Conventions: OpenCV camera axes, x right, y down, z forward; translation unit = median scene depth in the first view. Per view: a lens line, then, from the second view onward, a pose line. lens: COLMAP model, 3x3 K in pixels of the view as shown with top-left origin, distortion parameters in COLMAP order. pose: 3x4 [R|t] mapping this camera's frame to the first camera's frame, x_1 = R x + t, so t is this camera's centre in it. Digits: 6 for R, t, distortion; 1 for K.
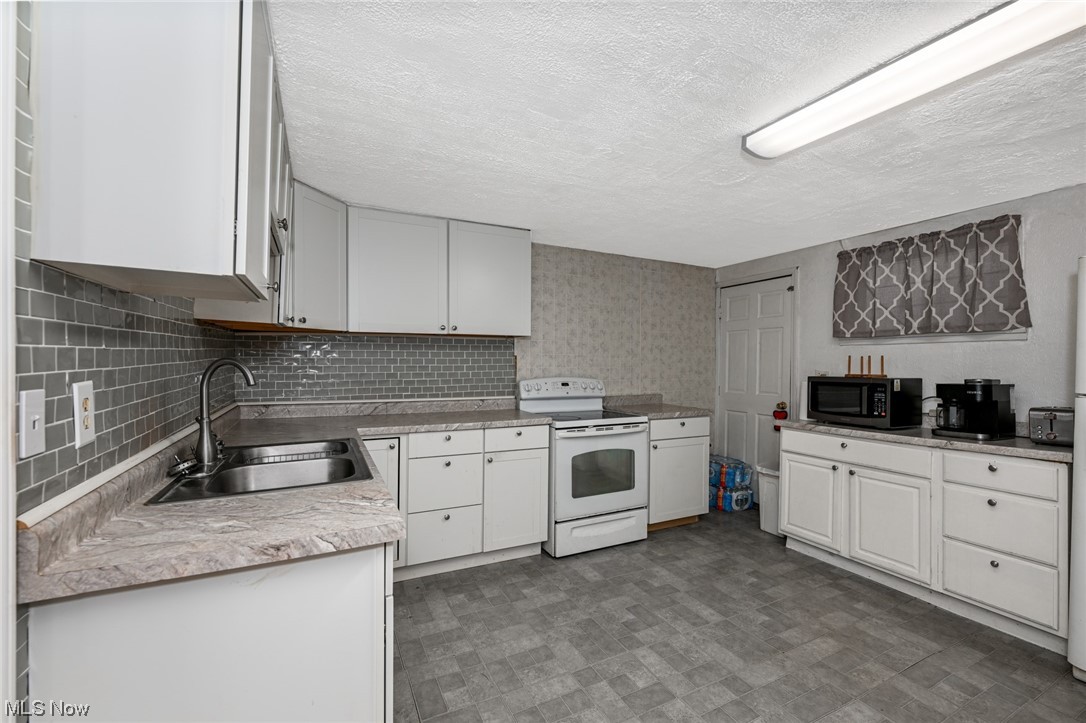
lens RADIAL K [[451.4, 0, 542.8], [0, 451.4, 361.6], [0, 0, 1]] dist [-0.000926, -0.000080]
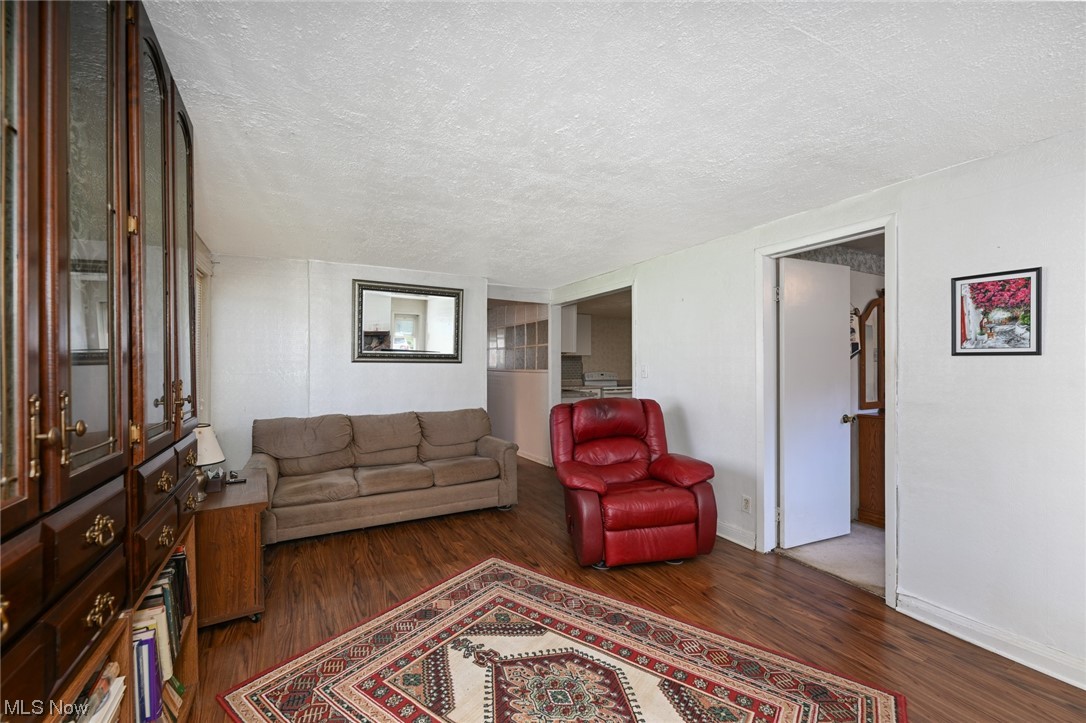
lens RADIAL K [[451.4, 0, 542.5], [0, 451.4, 363.5], [0, 0, 1]] dist [-0.000926, -0.000080]
pose [[0.999608, -0.007878, 0.026853, -0.345071], [0.007829, 0.999967, 0.001950, -0.017157], [-0.026867, -0.001739, 0.999637, -1.467260]]
